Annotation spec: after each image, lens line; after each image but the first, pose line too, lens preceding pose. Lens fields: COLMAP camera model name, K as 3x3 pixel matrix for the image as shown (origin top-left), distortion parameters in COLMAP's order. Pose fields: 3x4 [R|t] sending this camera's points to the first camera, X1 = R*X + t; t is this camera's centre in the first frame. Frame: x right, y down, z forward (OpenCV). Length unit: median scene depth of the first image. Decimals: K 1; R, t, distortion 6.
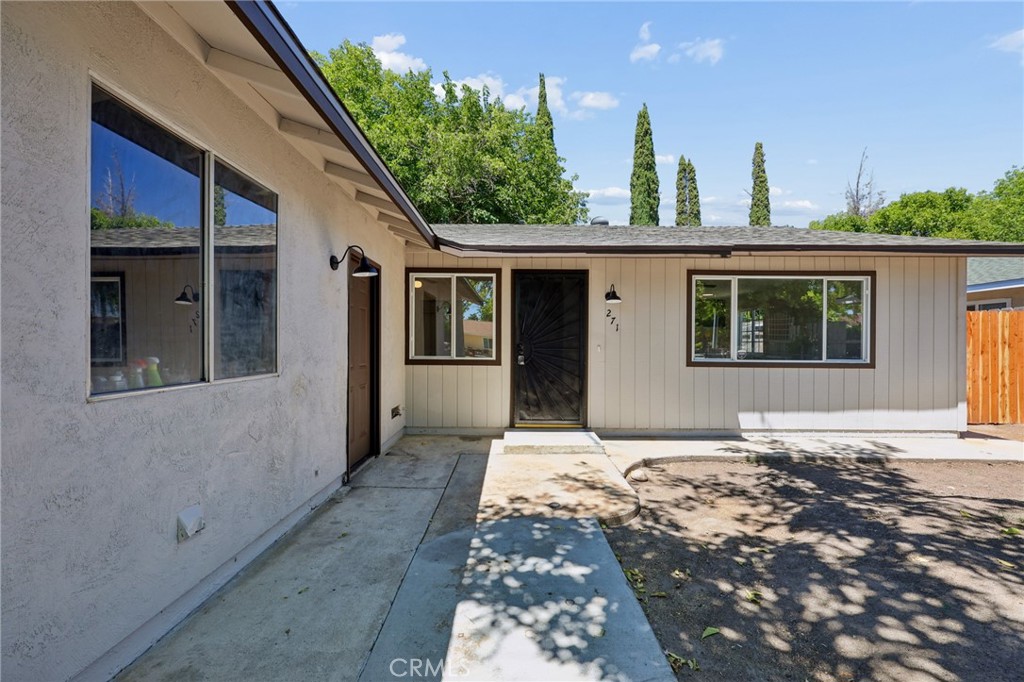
lens RADIAL K [[411.7, 0, 511.9], [0, 411.7, 343.5], [0, 0, 1]] dist [0.000433, 0.000066]
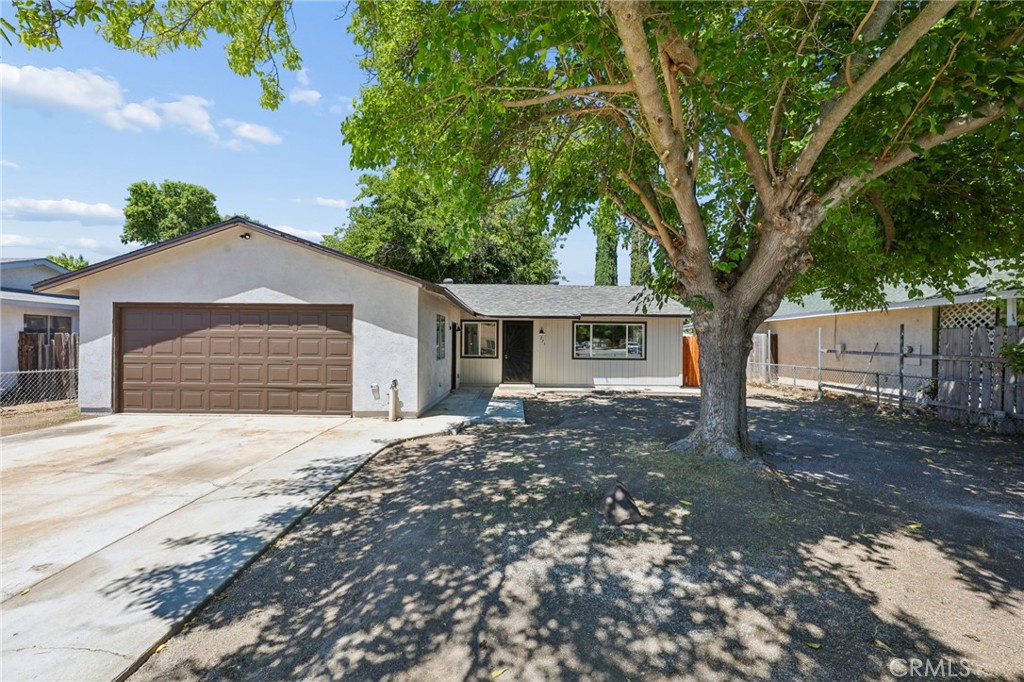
lens RADIAL K [[411.7, 0, 511.9], [0, 411.7, 343.5], [0, 0, 1]] dist [0.000433, 0.000066]
pose [[0.999977, 0.003243, -0.005918, 0.069232], [-0.003255, 0.999993, -0.002046, -0.034179], [0.005912, 0.002065, 0.999980, -1.480699]]
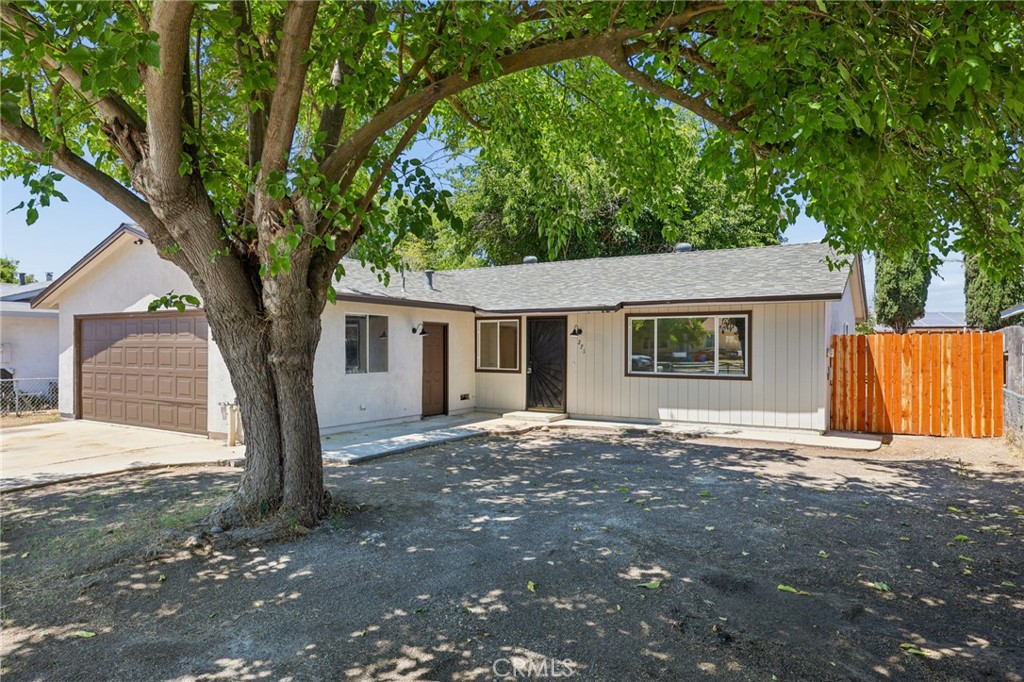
lens RADIAL K [[631.5, 0, 512.0], [0, 631.5, 341.0], [0, 0, 1]] dist [0.000355, -0.000468]
pose [[0.852114, -0.008357, -0.523290, 1.266288], [0.002342, 0.999923, -0.012155, -0.047536], [0.523351, 0.009132, 0.852068, -1.202851]]
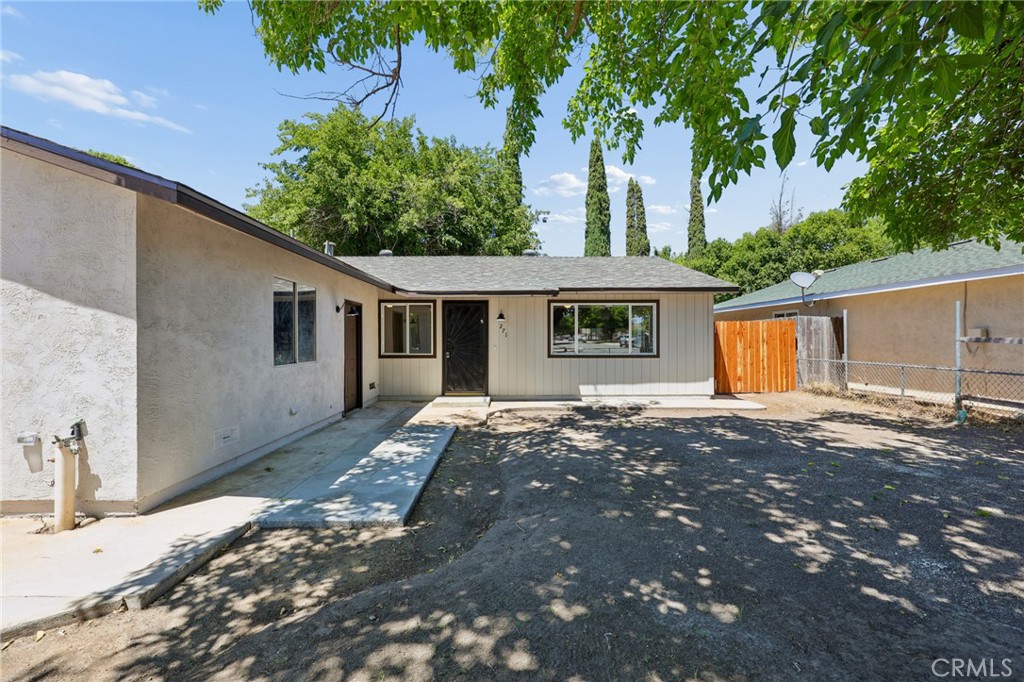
lens RADIAL K [[413.5, 0, 511.2], [0, 413.5, 336.6], [0, 0, 1]] dist [0.001409, 0.000488]
pose [[0.999905, -0.008573, 0.010837, 0.251373], [0.008629, 0.999950, -0.005066, -0.022151], [-0.010793, 0.005159, 0.999928, -0.657453]]
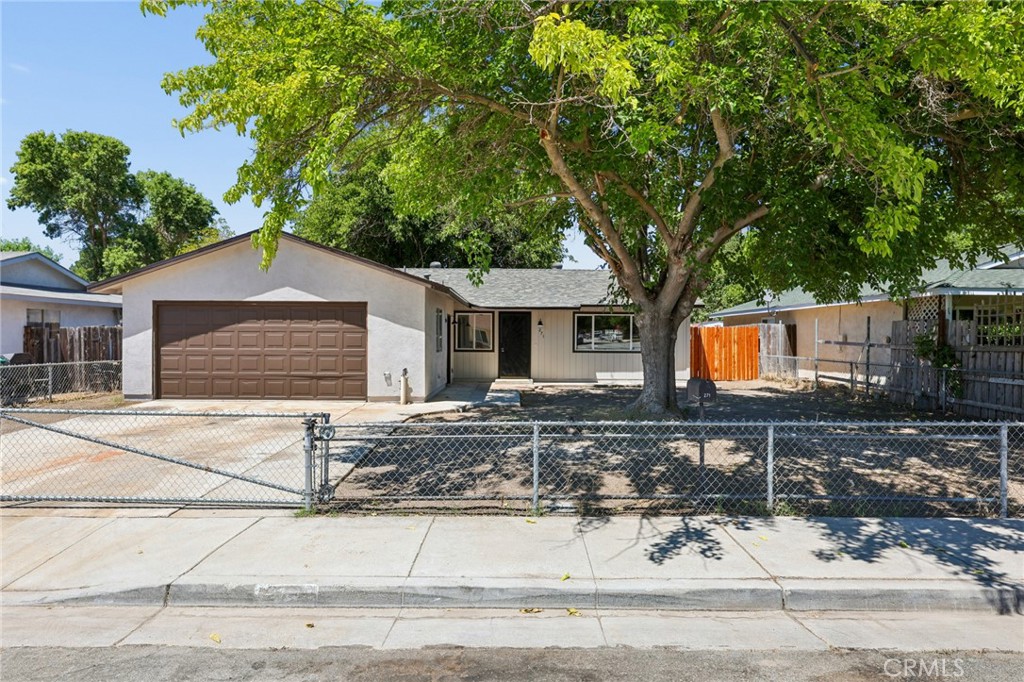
lens RADIAL K [[602.2, 0, 512.0], [0, 602.2, 341.0], [0, 0, 1]] dist [0.002834, 0.000375]
pose [[0.999998, -0.000787, -0.001647, 0.078261], [0.000798, 0.999976, 0.006945, -0.033716], [0.001641, -0.006946, 0.999975, -2.398158]]
